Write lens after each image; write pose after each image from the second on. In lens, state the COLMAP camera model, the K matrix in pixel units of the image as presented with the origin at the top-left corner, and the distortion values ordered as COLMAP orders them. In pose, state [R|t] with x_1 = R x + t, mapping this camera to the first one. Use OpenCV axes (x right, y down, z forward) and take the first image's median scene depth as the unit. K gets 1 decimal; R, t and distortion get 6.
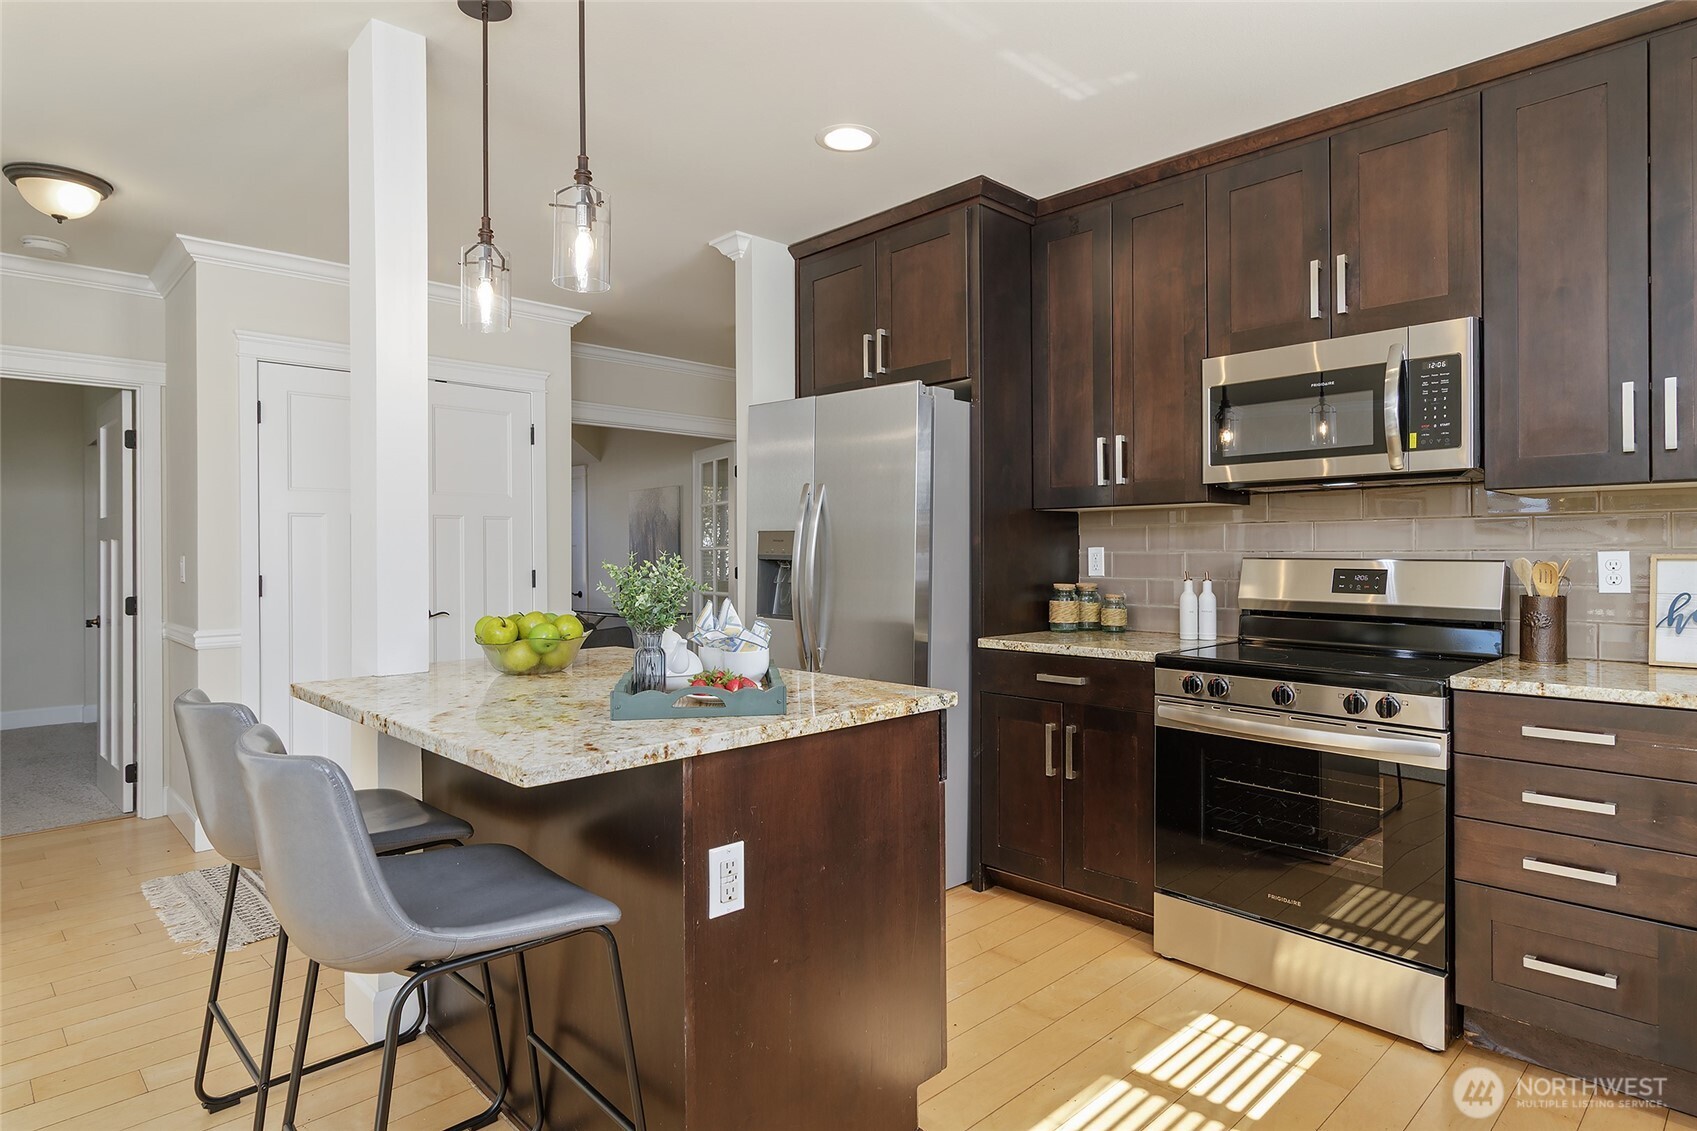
lens RADIAL K [[927.8, 0, 848.6], [0, 927.8, 562.6], [0, 0, 1]] dist [-0.001917, -0.001454]
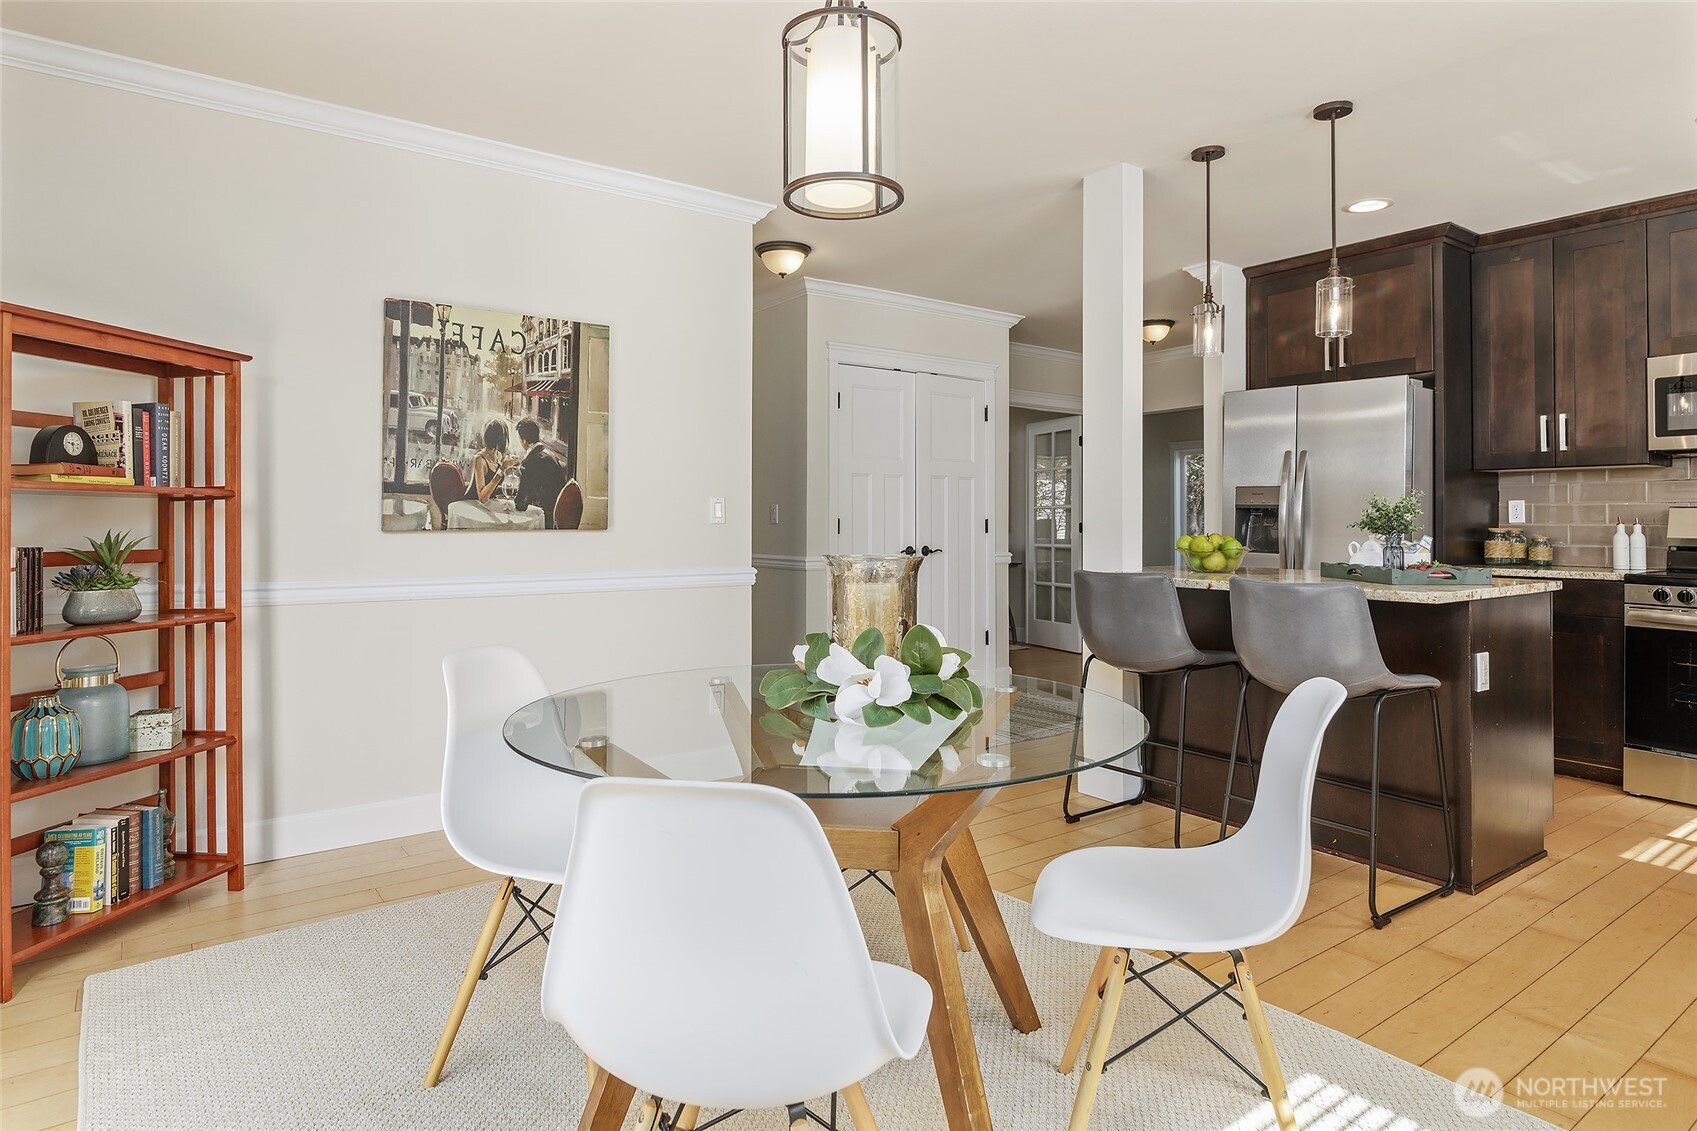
lens RADIAL K [[930.1, 0, 854.8], [0, 930.1, 511.7], [0, 0, 1]] dist [-0.002680, -0.002440]
pose [[0.988063, 0.007167, -0.153886, -0.484718], [-0.010175, 0.999772, -0.018766, 0.036111], [0.153716, 0.020108, 0.987910, -0.443180]]
